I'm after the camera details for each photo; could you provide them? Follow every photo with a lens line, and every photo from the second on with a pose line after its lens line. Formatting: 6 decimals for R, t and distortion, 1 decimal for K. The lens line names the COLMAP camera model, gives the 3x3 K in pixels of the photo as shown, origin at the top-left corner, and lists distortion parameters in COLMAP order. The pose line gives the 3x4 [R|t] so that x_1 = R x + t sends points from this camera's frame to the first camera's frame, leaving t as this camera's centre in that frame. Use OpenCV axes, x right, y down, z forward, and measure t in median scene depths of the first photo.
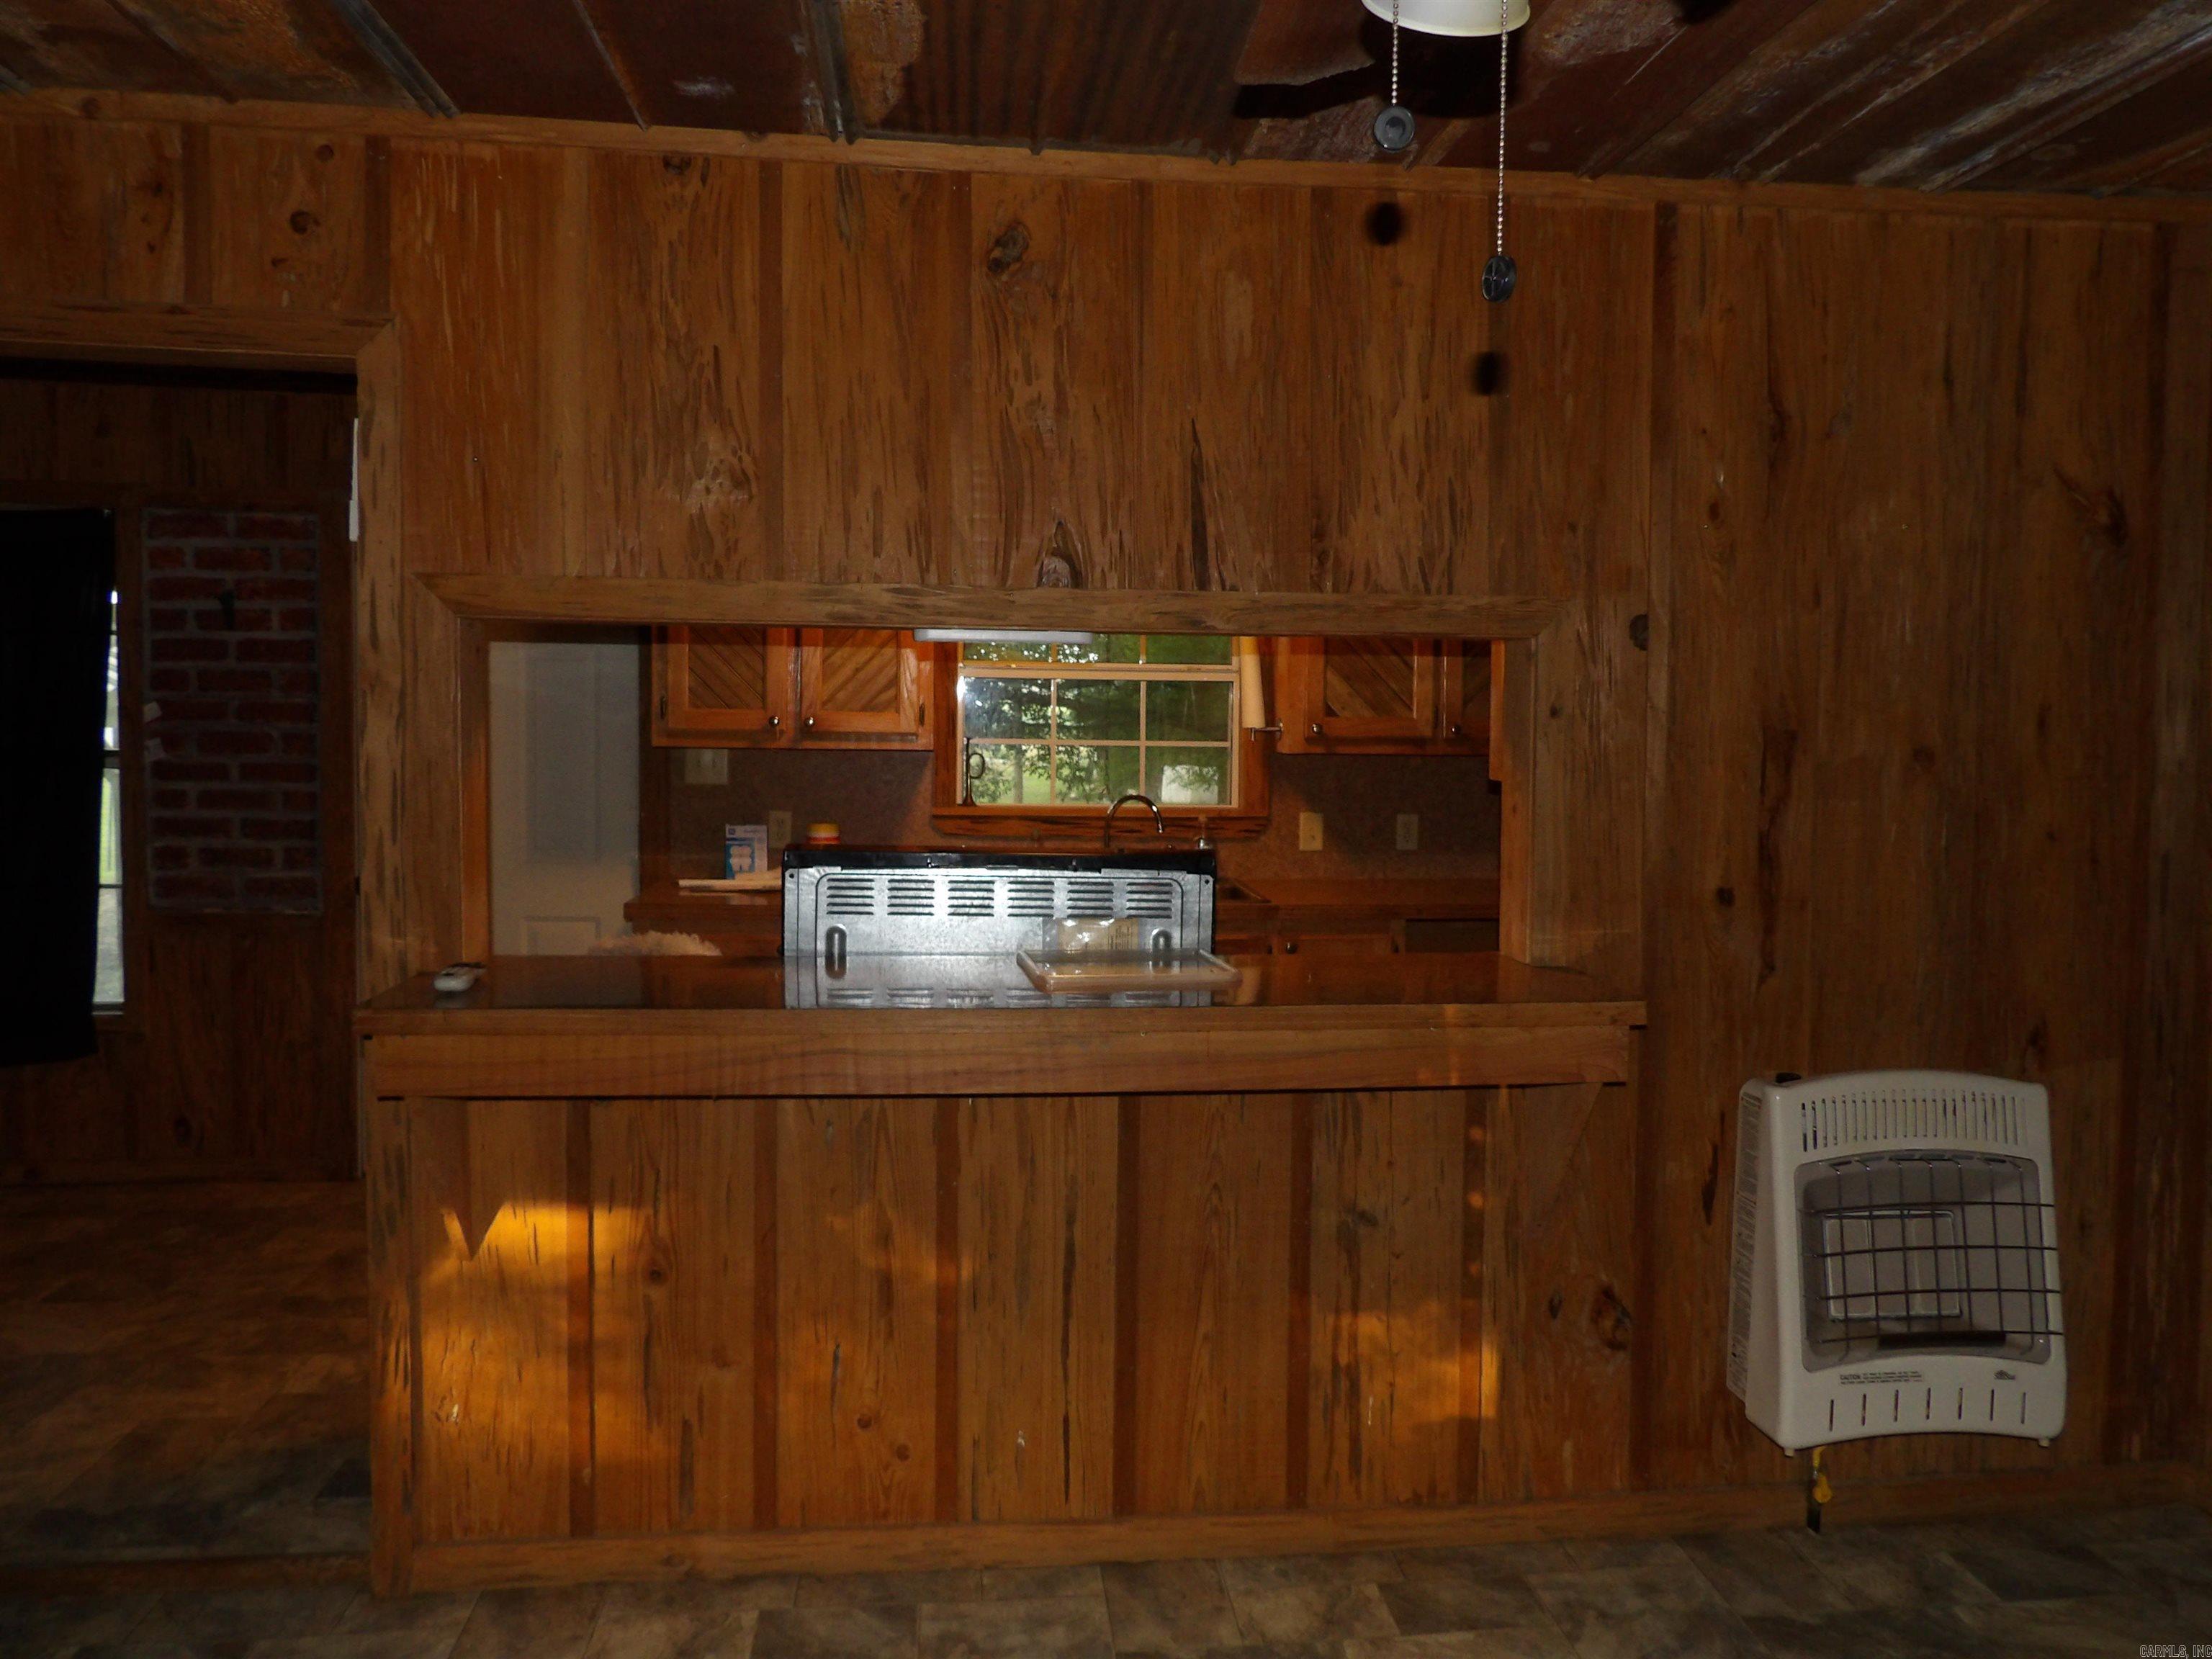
lens RADIAL K [[1574.8, 0, 1161.2], [0, 1574.8, 789.6], [0, 0, 1]] dist [-0.042729, 0.041608]
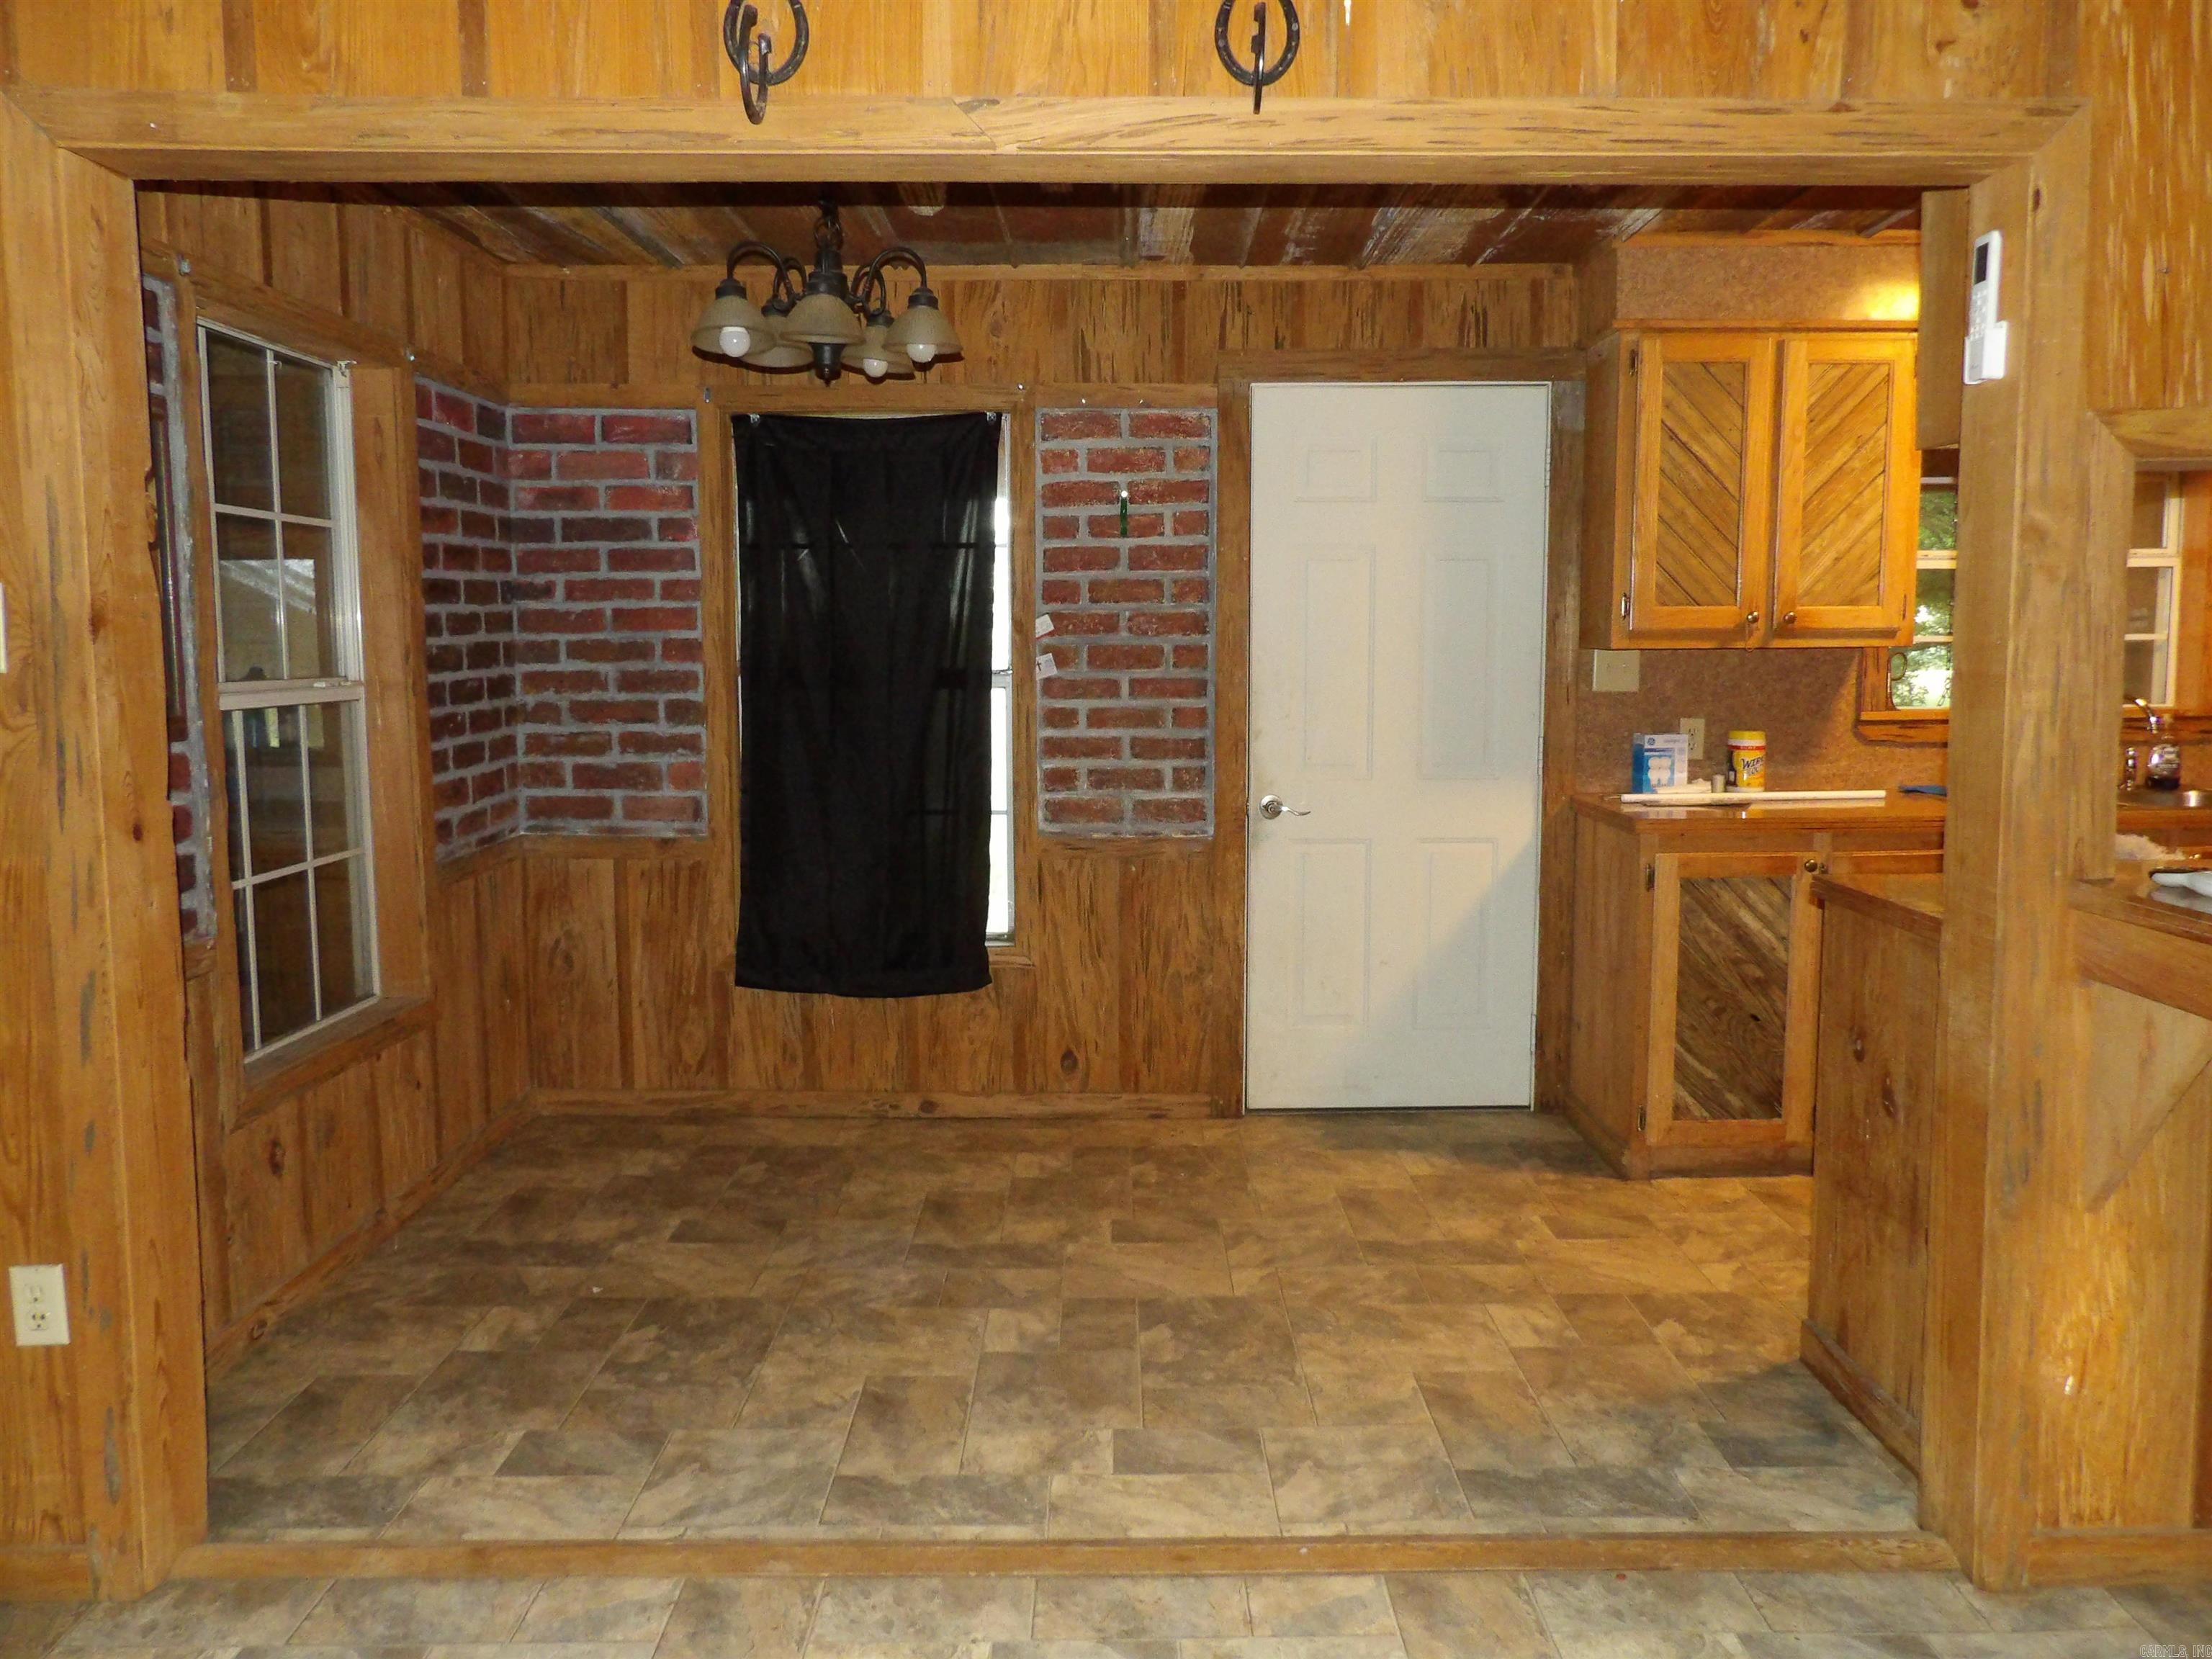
lens RADIAL K [[1574.8, 0, 1113.5], [0, 1574.8, 797.7], [0, 0, 1]] dist [-0.042729, 0.041608]
pose [[0.993607, -0.014780, -0.111919, -0.498691], [0.019977, 0.998767, 0.045455, 0.011606], [0.111109, -0.047400, 0.992677, 0.050091]]
